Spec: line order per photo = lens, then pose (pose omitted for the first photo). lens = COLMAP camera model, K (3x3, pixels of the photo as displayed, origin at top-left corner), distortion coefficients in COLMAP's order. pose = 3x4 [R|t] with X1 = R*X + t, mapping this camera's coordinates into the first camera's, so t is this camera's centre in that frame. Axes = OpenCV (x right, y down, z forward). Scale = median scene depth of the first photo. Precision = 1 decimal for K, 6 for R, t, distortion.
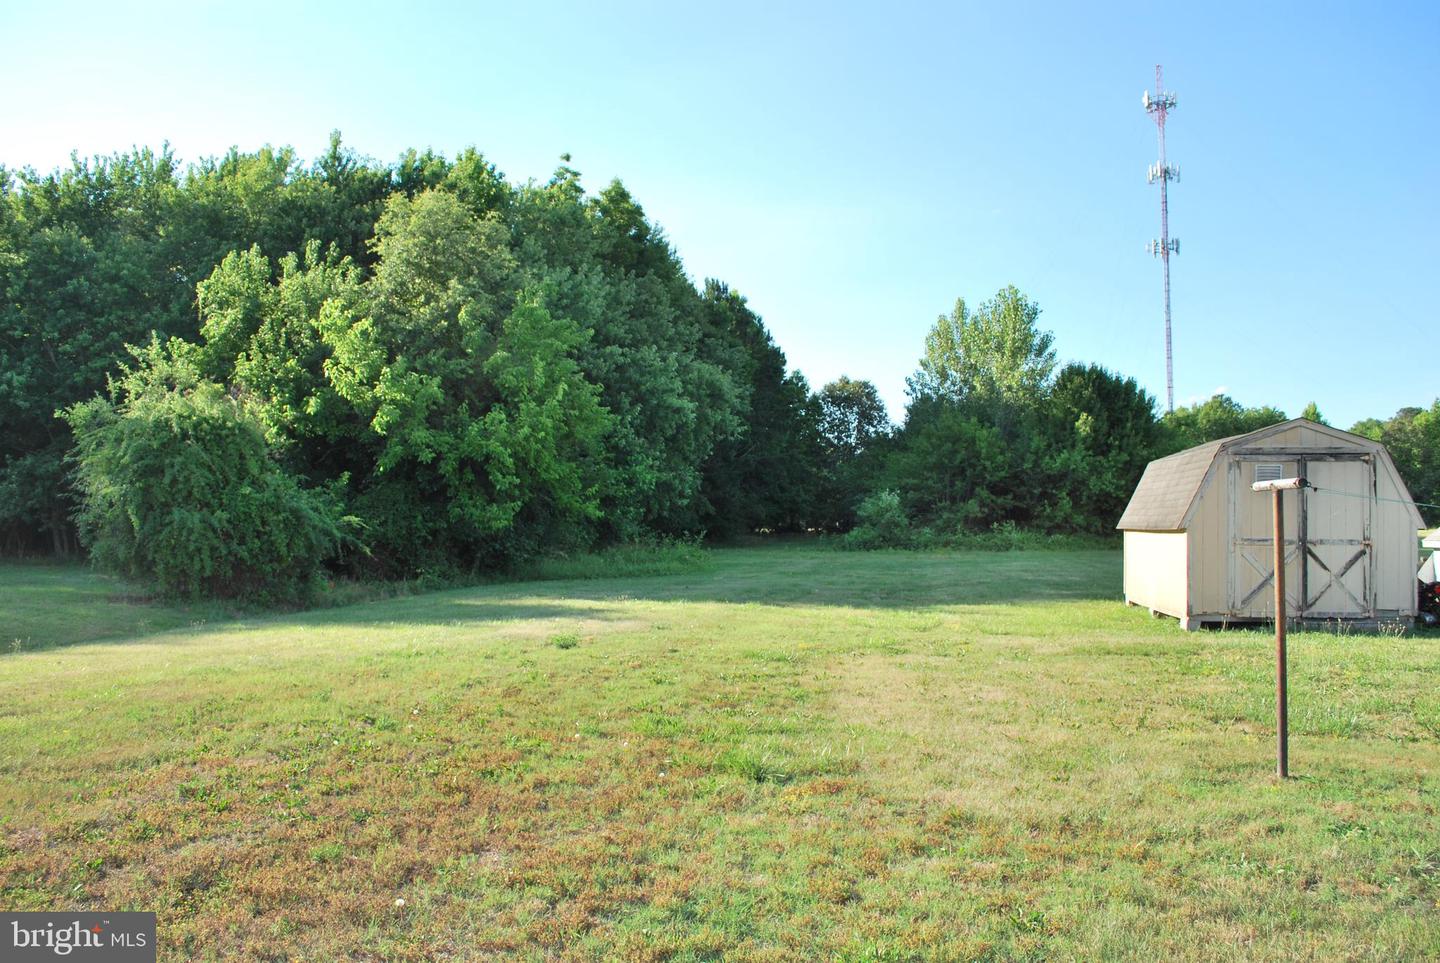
lens RADIAL K [[1148.6, 0, 720.0], [0, 1148.6, 481.5], [0, 0, 1]] dist [-0.072233, 0.009552]
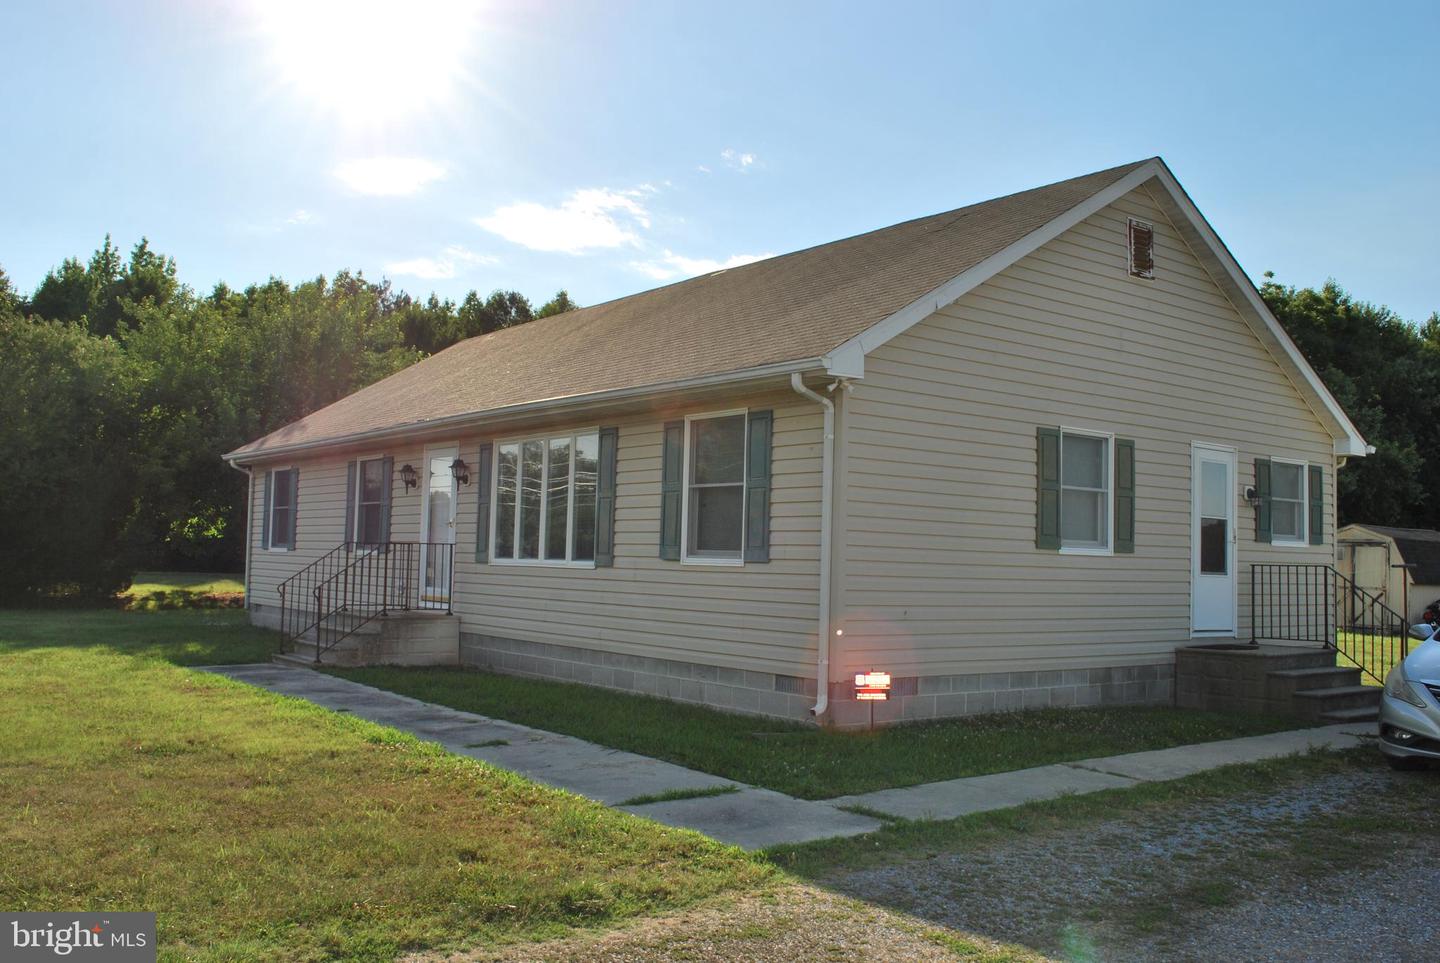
lens RADIAL K [[1340.6, 0, 720.0], [0, 1340.6, 481.5], [0, 0, 1]] dist [-0.135980, -0.000538]
pose [[0.709086, -0.014397, -0.704975, 0.471846], [-0.000945, 0.999771, -0.021367, -0.027038], [0.705121, 0.015817, 0.708910, -0.467138]]
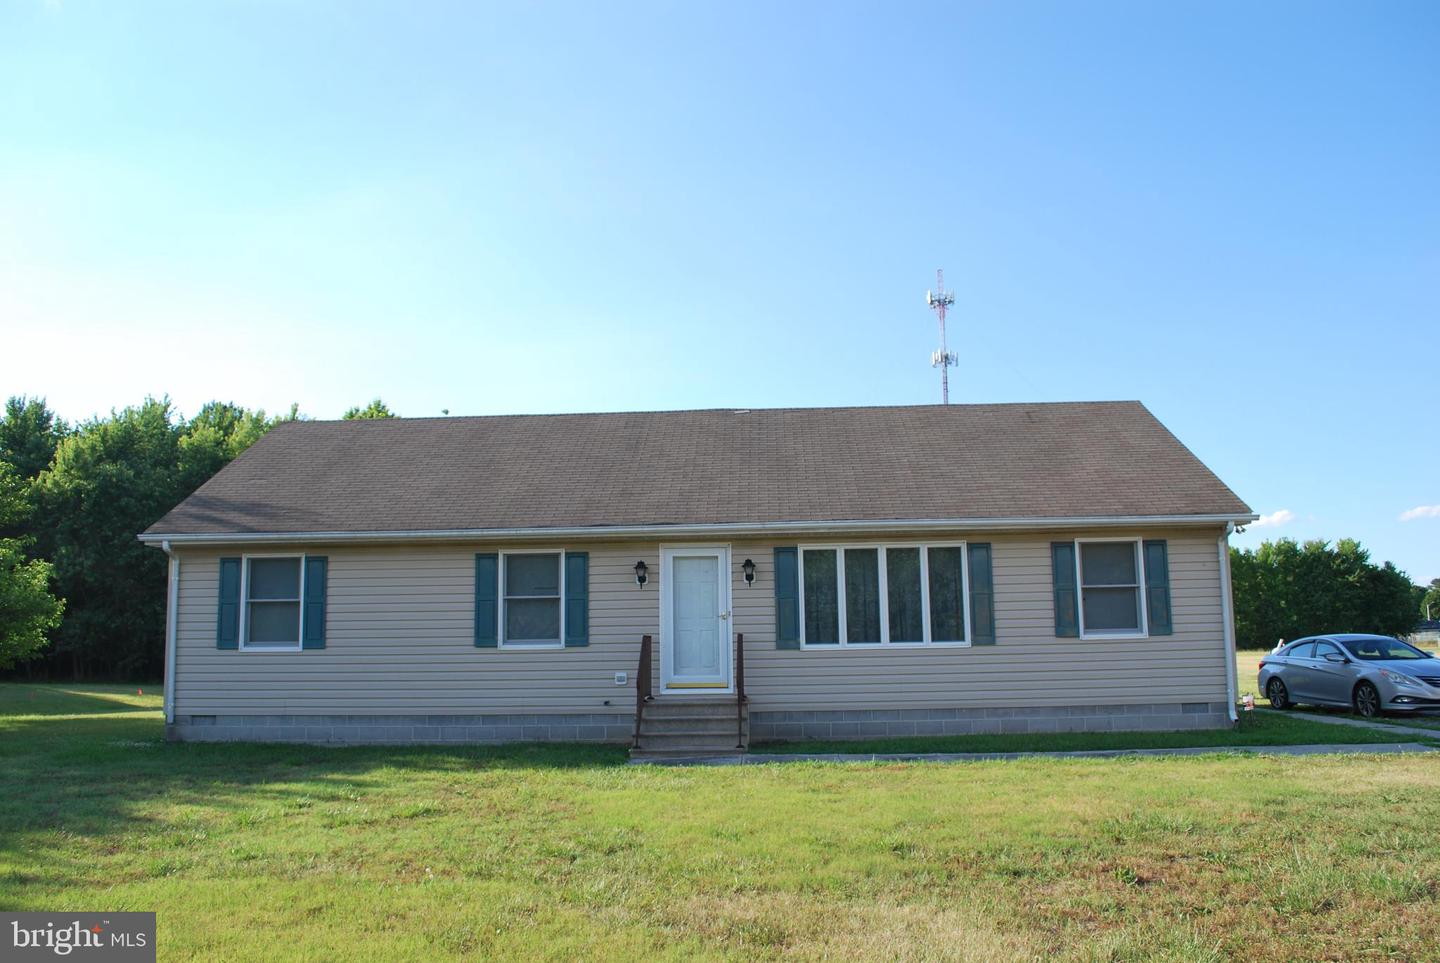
lens RADIAL K [[1185.6, 0, 720.0], [0, 1185.6, 481.5], [0, 0, 1]] dist [-0.079462, 0.002438]
pose [[0.993642, 0.011625, 0.111981, 0.062867], [0.000700, 0.993998, -0.109395, -0.024185], [-0.112580, 0.108778, 0.987670, -0.648730]]
